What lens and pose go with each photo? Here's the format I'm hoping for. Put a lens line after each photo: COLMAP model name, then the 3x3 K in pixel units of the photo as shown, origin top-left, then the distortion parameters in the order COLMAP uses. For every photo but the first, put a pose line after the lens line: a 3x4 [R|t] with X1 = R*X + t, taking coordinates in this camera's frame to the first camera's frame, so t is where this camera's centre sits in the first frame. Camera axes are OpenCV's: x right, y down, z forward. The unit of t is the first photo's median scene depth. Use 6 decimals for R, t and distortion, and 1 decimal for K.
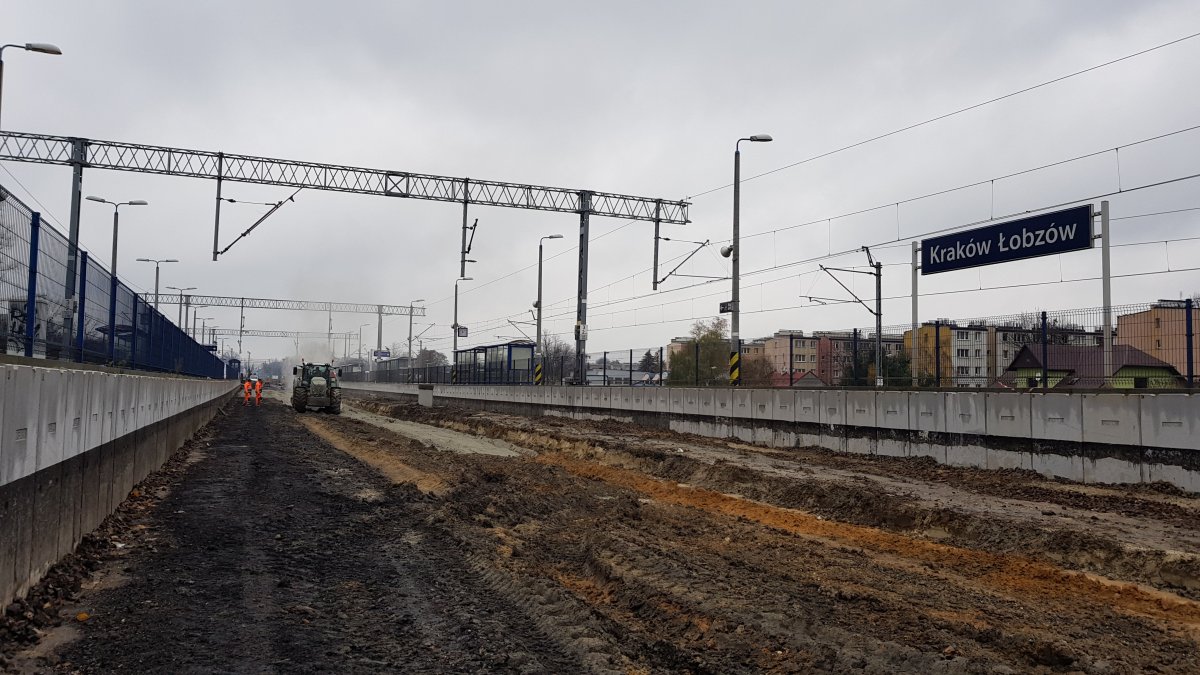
lens RADIAL K [[966.2, 0, 600.0], [0, 966.2, 337.5], [0, 0, 1]] dist [0.088537, -0.102425]
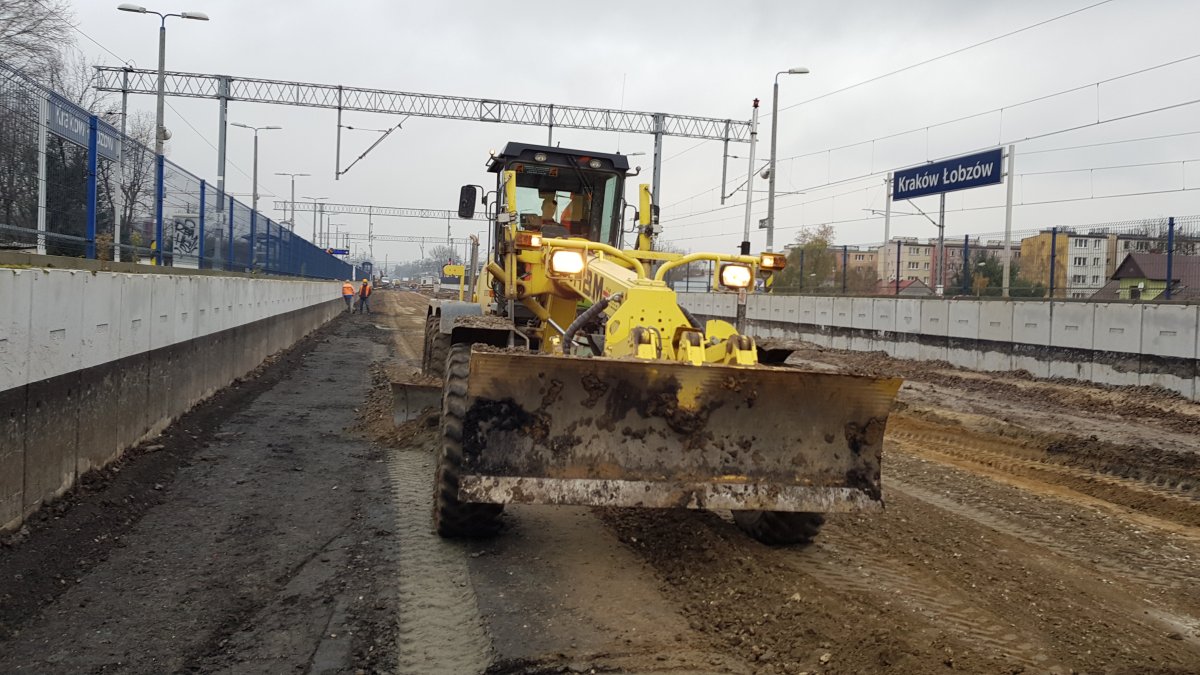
lens RADIAL K [[987.7, 0, 604.9], [0, 987.7, 304.4], [0, 0, 1]] dist [0.109230, -0.001830]
pose [[0.991745, 0.013451, -0.127518, 0.078022], [-0.005313, 0.997939, 0.063943, -0.008044], [0.128115, -0.062738, 0.989773, -0.149033]]
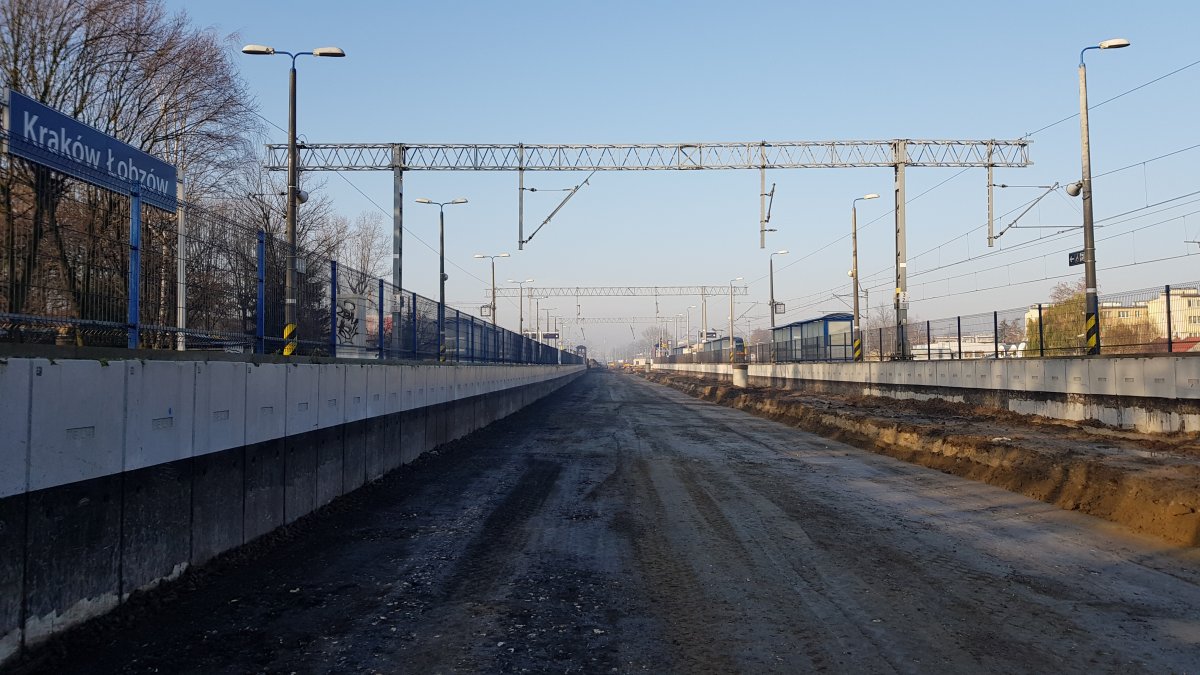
lens RADIAL K [[953.2, 0, 604.8], [0, 953.2, 321.4], [0, 0, 1]] dist [0.104272, -0.180679]
pose [[0.939371, -0.046348, -0.339756, 0.026145], [0.047633, 0.998854, -0.004561, 0.005293], [0.339578, -0.011899, 0.940503, 0.087685]]
